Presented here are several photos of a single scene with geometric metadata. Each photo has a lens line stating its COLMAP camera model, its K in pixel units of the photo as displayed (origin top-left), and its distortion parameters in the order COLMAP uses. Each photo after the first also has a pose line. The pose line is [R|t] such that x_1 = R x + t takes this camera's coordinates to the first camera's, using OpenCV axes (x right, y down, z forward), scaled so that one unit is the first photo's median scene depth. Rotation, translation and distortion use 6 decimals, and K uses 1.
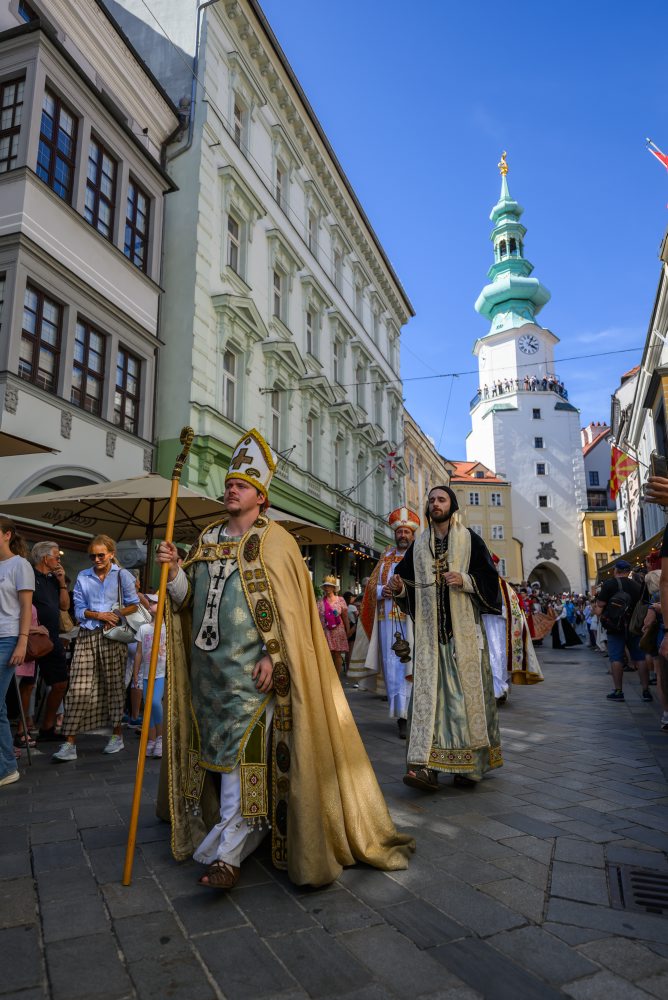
lens RADIAL K [[631.4, 0, 322.4], [0, 631.4, 506.5], [0, 0, 1]] dist [-0.005442, 0.000993]
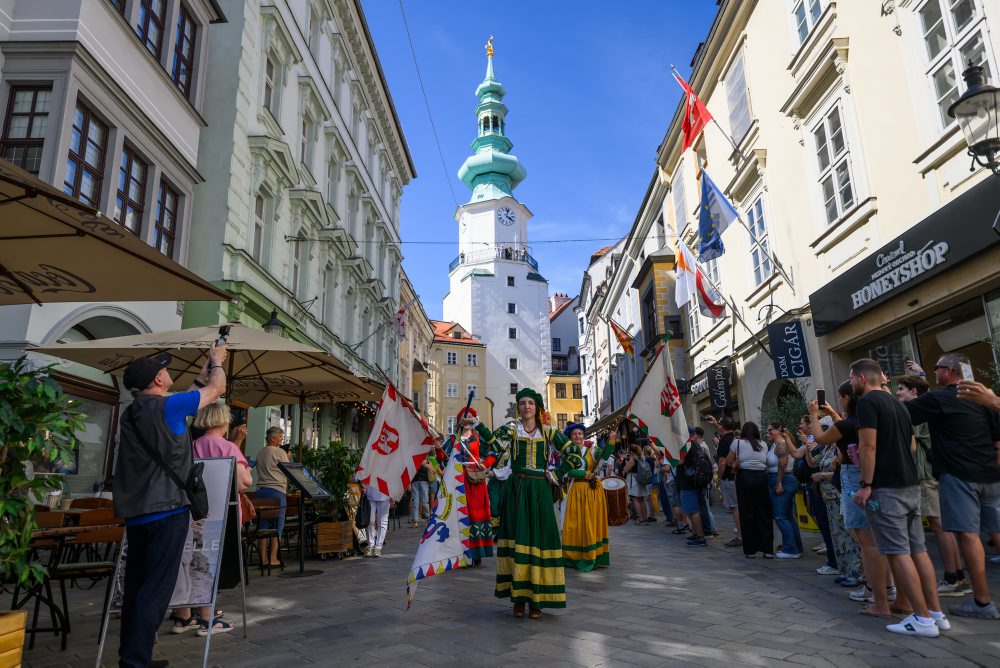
lens RADIAL K [[631.4, 0, 473.8], [0, 631.4, 334.5], [0, 0, 1]] dist [-0.005442, 0.000993]
pose [[0.955795, 0.059997, 0.287848, -0.068848], [-0.047469, 0.997605, -0.050314, -0.001062], [-0.290178, 0.034426, 0.956353, -0.000698]]
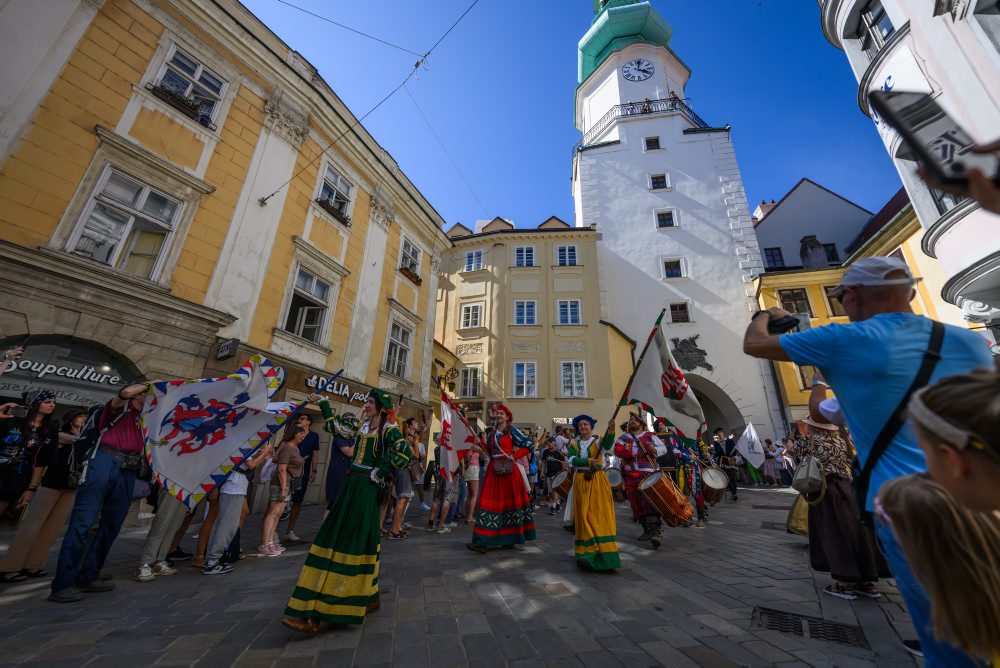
lens RADIAL K [[386.4, 0, 504.8], [0, 386.4, 339.5], [0, 0, 1]] dist [0.000483, 0.000110]
pose [[0.975065, -0.057637, -0.214303, 0.815526], [0.018706, 0.983593, -0.179427, 0.328145], [0.221128, 0.170945, 0.960146, 1.932215]]
